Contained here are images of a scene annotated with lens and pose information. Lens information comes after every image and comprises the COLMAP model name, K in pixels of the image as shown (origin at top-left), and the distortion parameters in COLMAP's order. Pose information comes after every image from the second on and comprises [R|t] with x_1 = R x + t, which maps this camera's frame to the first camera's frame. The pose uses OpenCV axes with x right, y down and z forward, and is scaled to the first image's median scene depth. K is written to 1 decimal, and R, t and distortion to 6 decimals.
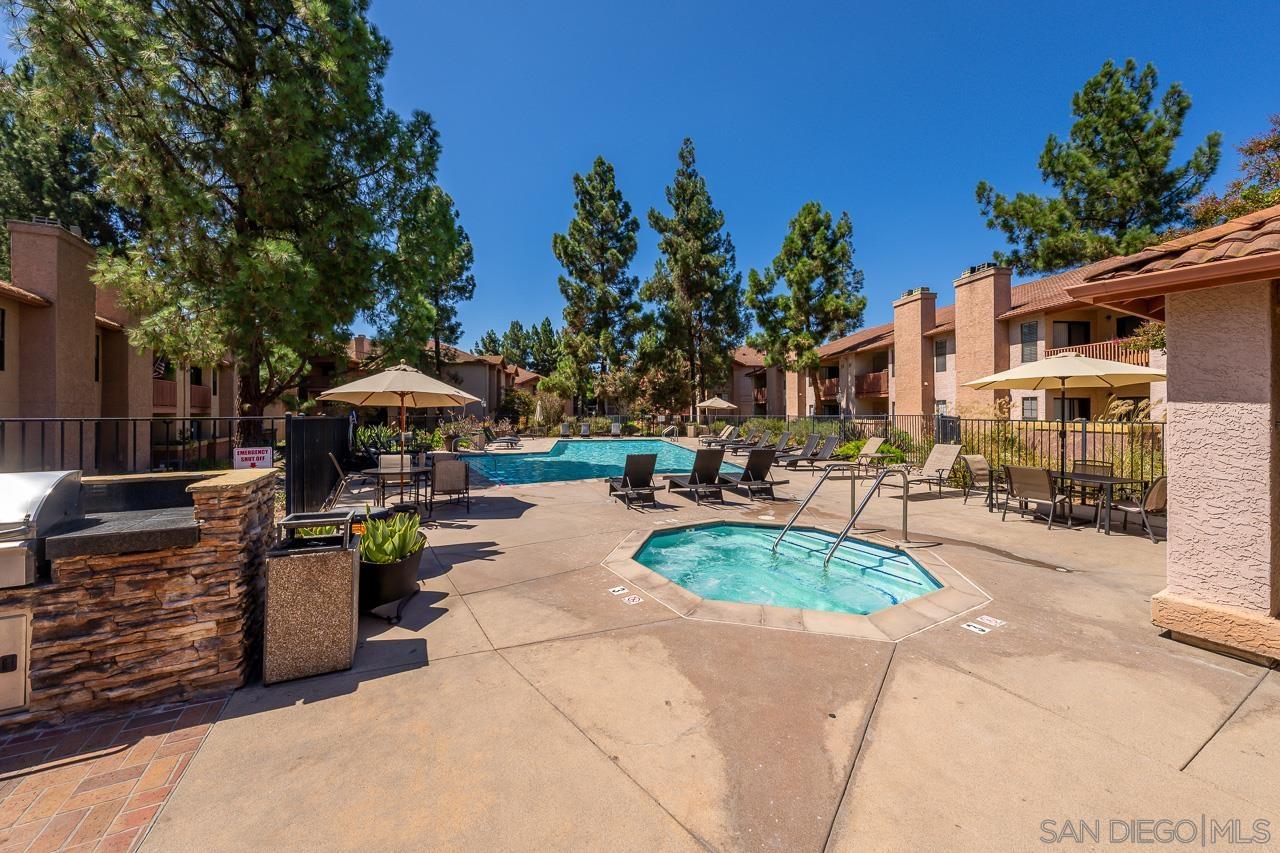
lens RADIAL K [[458.5, 0, 622.6], [0, 458.5, 405.8], [0, 0, 1]] dist [0.001105, 0.000229]
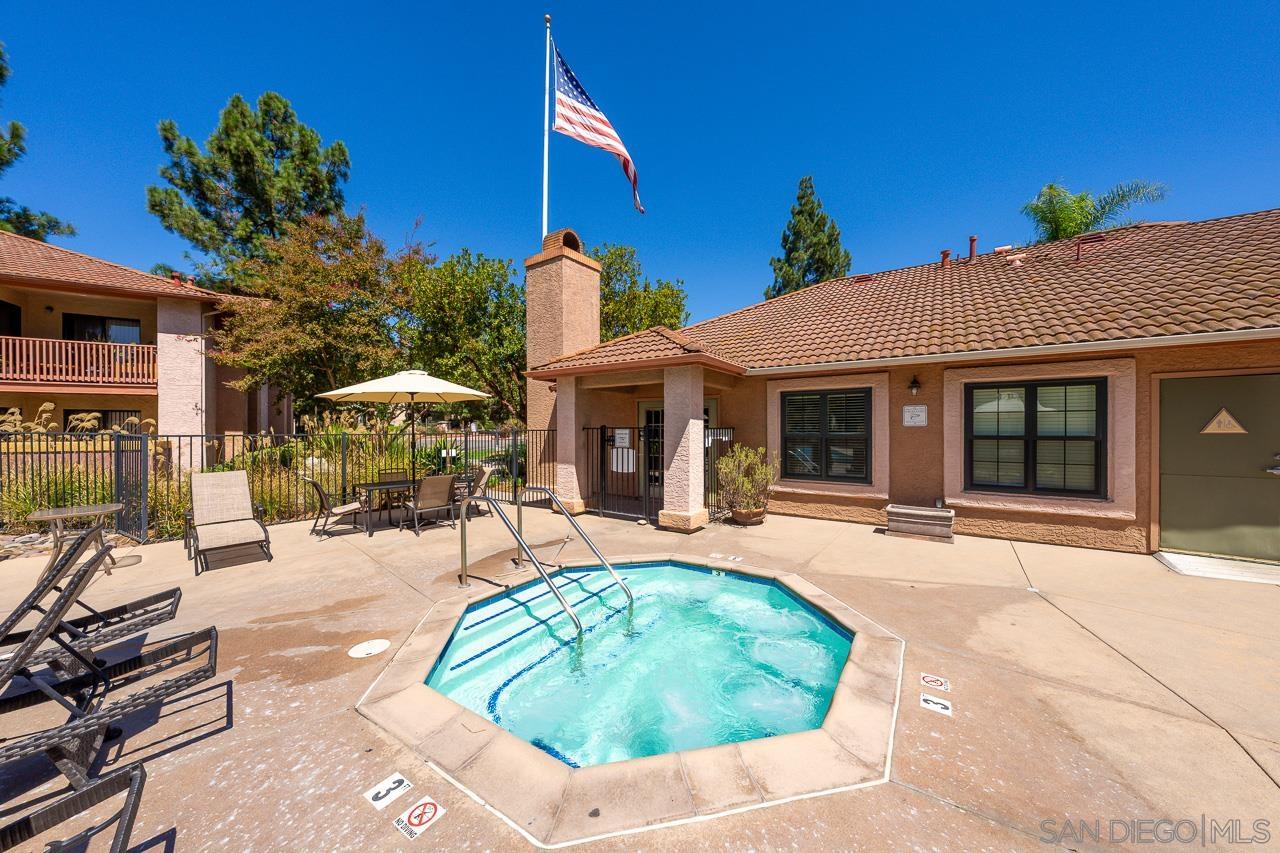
lens RADIAL K [[442.3, 0, 643.1], [0, 442.3, 429.3], [0, 0, 1]] dist [-0.005152, 0.000902]
pose [[-0.467314, -0.002551, 0.884088, -0.065267], [-0.007510, 0.999971, -0.001084, 0.006470], [-0.884059, -0.007147, -0.467320, 0.304794]]
